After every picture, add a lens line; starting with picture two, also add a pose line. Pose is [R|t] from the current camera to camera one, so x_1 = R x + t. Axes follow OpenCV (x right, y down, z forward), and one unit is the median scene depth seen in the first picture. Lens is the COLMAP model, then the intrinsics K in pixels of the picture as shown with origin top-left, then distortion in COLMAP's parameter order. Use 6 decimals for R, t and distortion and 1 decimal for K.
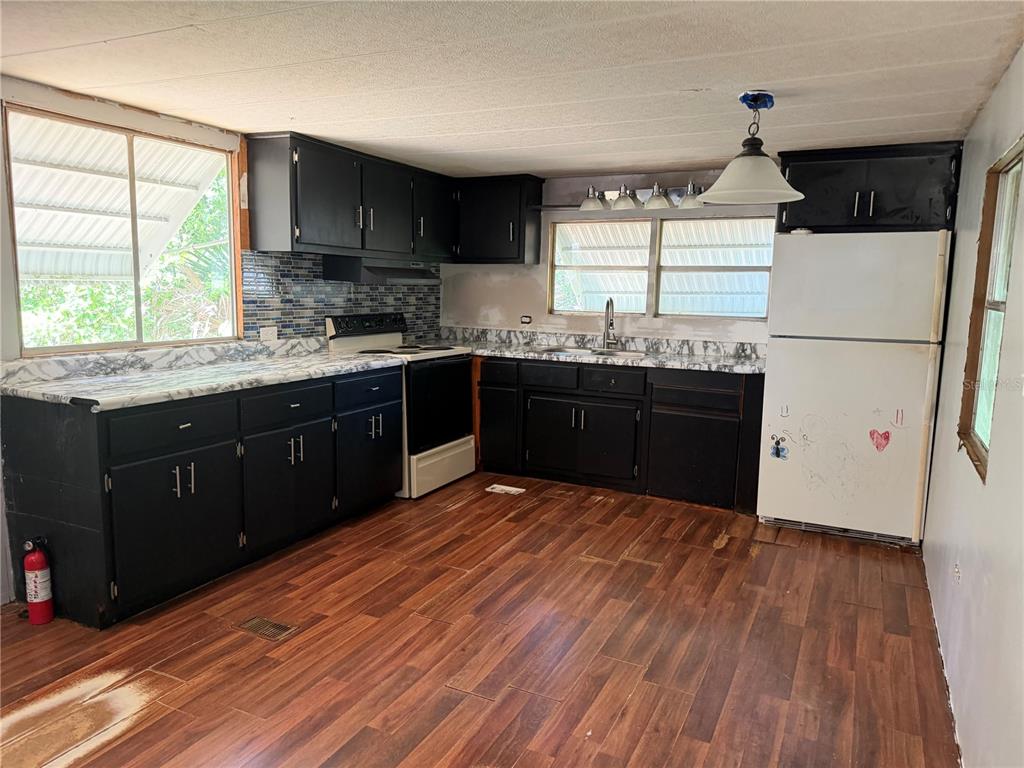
lens RADIAL K [[712.5, 0, 515.8], [0, 712.5, 383.0], [0, 0, 1]] dist [0.034253, -0.040704]
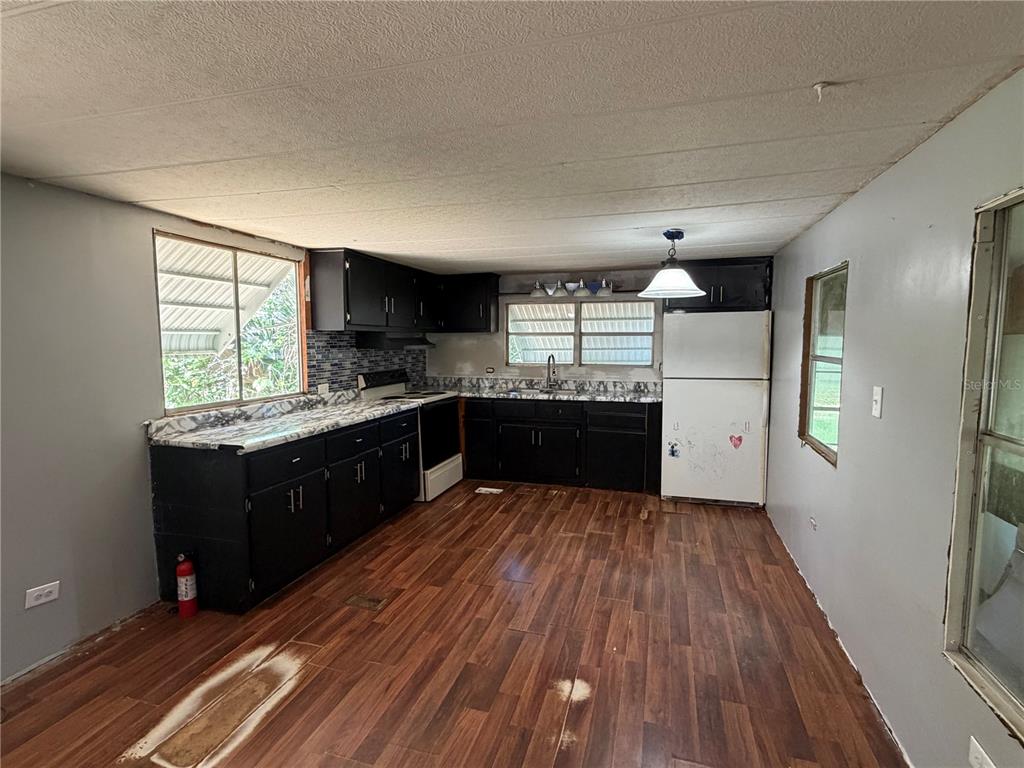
lens RADIAL K [[507.8, 0, 512.7], [0, 507.8, 380.5], [0, 0, 1]] dist [-0.002756, 0.002671]
pose [[0.986834, -0.035712, 0.157742, -0.162389], [0.044545, 0.997610, -0.052817, -0.019268], [-0.155479, 0.059149, 0.986067, -0.036238]]
